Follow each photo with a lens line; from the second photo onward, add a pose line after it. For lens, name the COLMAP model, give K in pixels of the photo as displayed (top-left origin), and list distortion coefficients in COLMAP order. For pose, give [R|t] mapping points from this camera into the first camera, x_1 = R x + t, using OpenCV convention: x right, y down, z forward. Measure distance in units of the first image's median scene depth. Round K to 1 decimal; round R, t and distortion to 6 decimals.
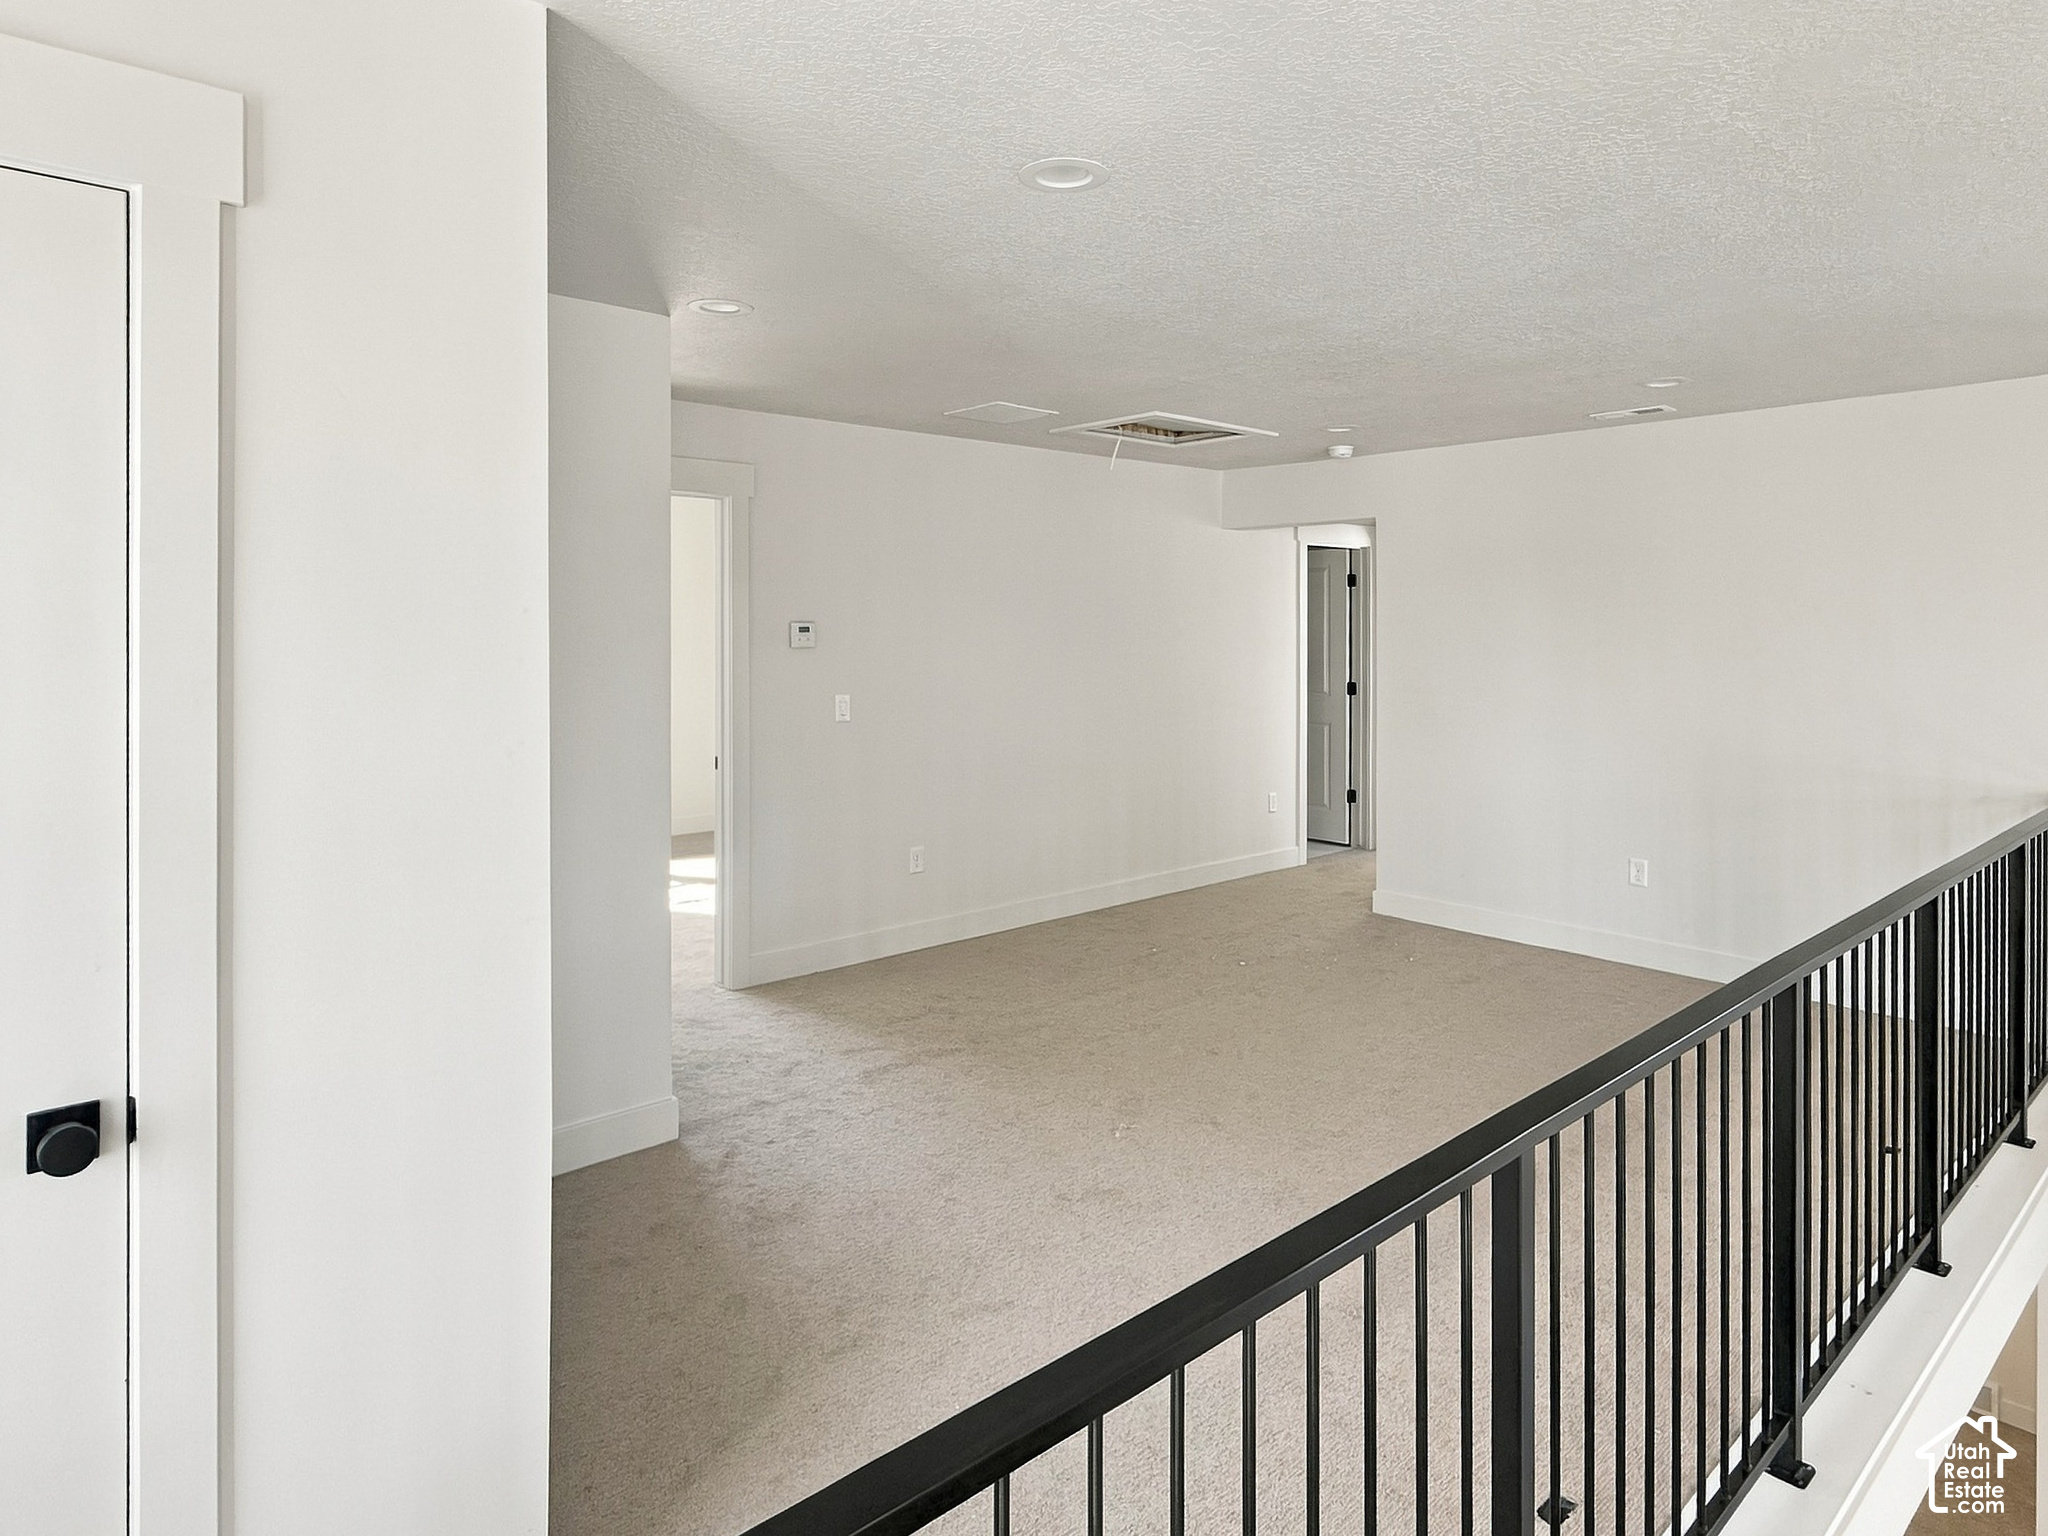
lens RADIAL K [[1161.8, 0, 1021.1], [0, 1161.8, 753.2], [0, 0, 1]] dist [0.000447, 0.000124]
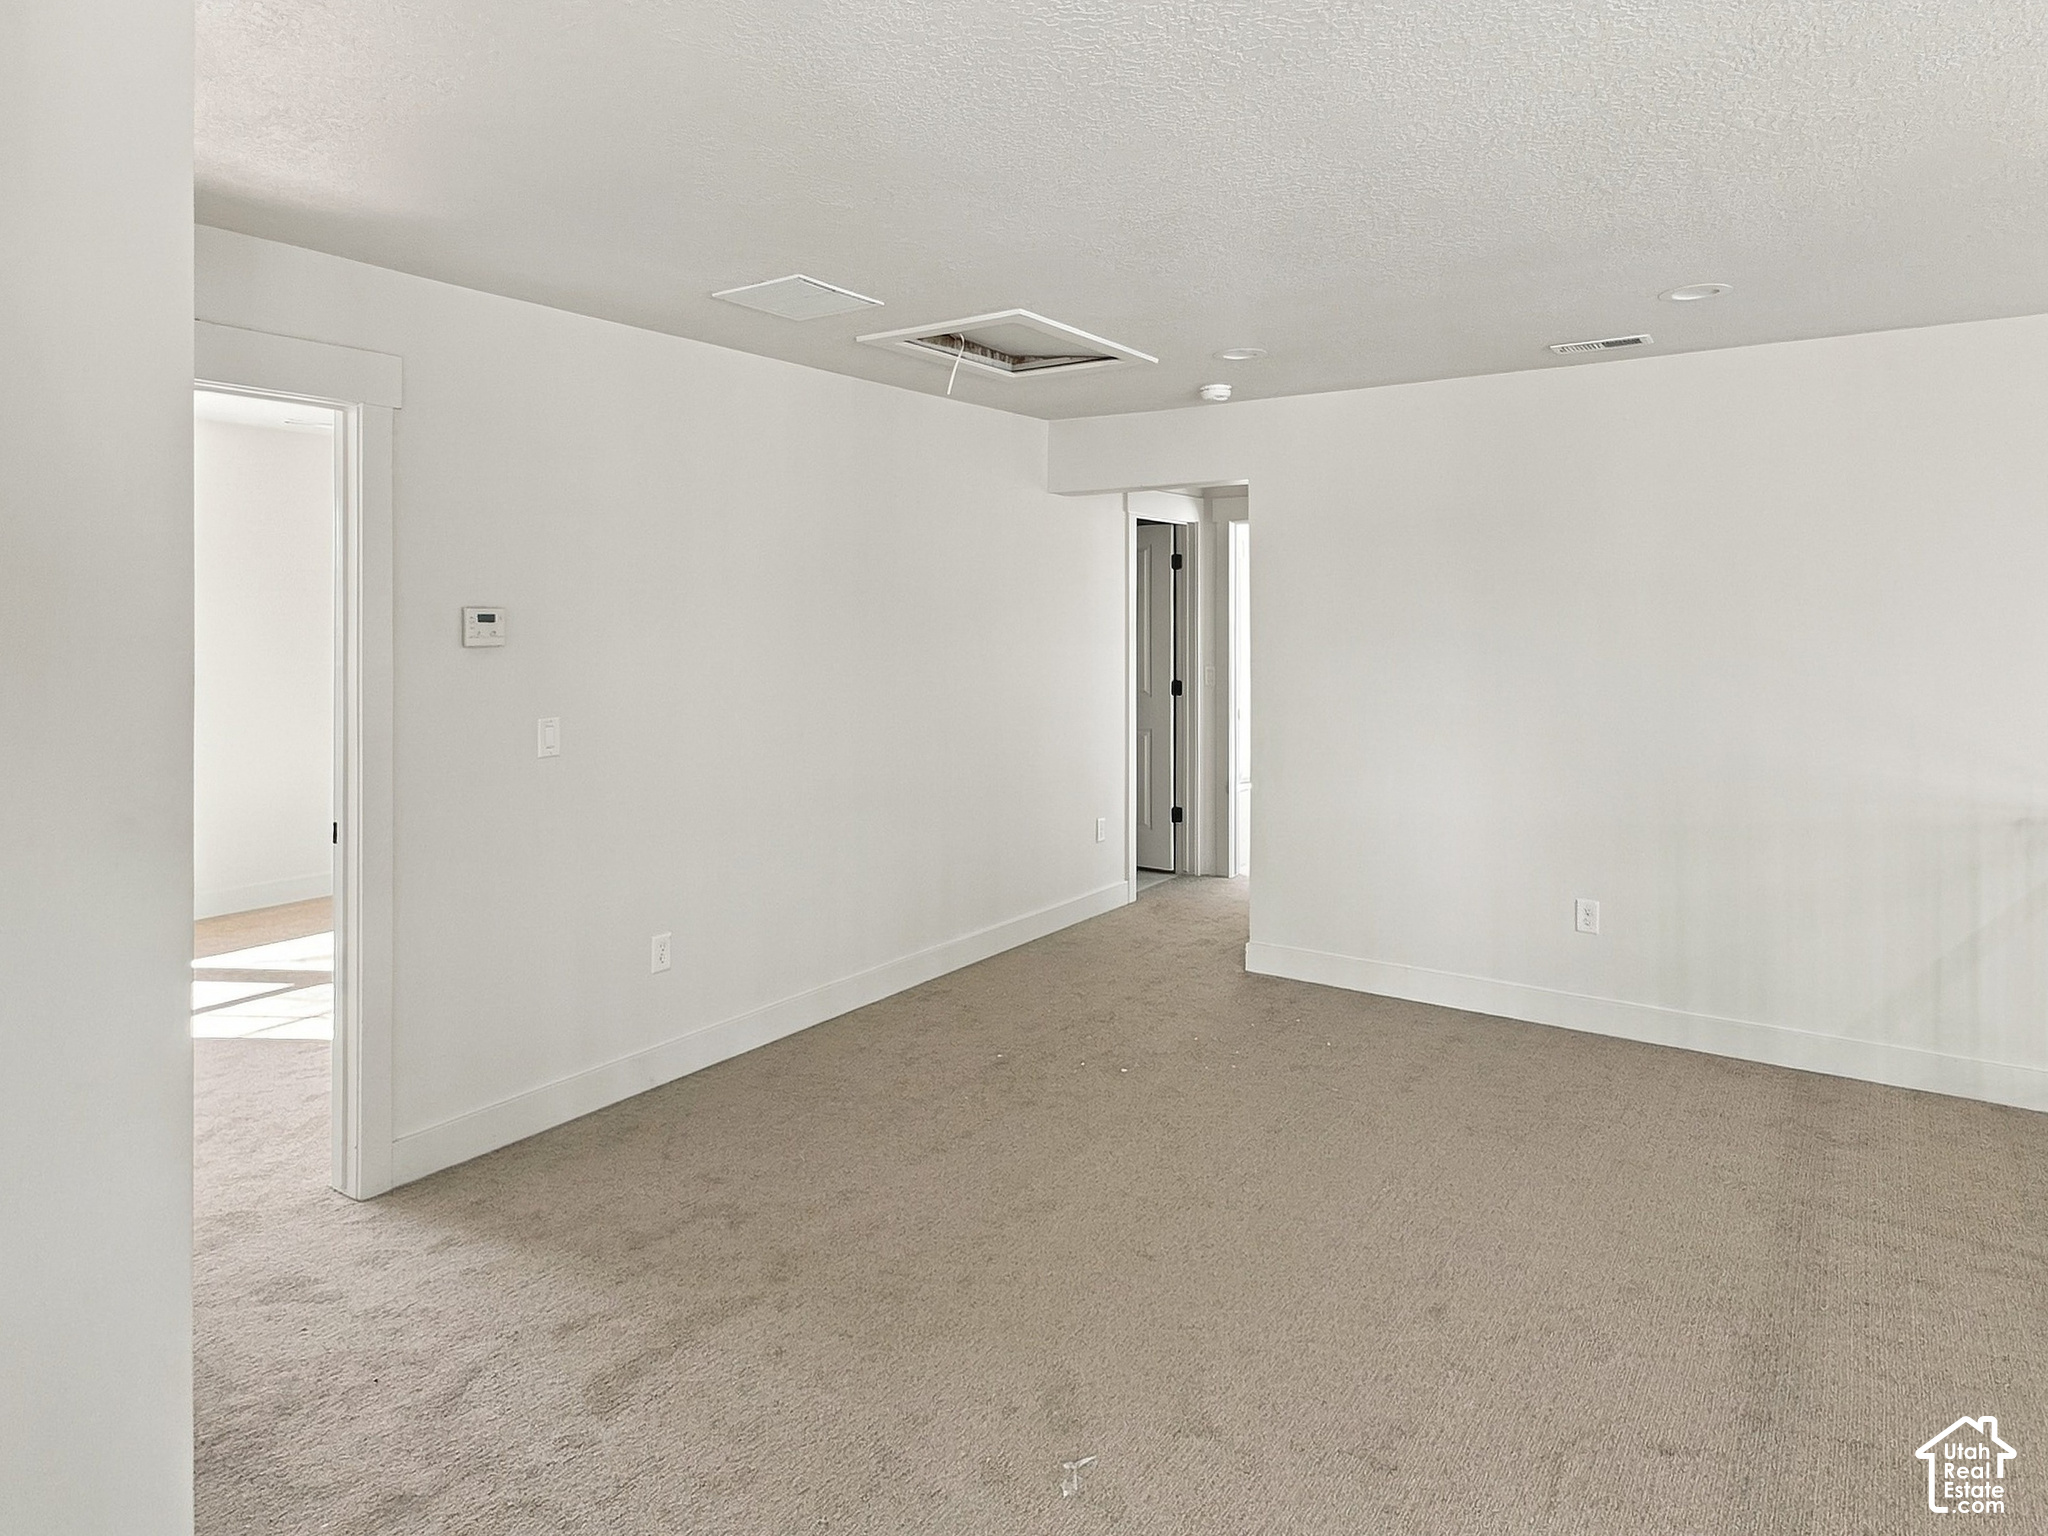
lens RADIAL K [[1249.2, 0, 1017.9], [0, 1249.2, 673.3], [0, 0, 1]] dist [-0.003777, -0.000491]
pose [[0.976915, -0.011199, 0.213334, -0.041520], [0.024888, 0.997791, -0.061588, -0.023107], [-0.212173, 0.065475, 0.975036, 0.234608]]
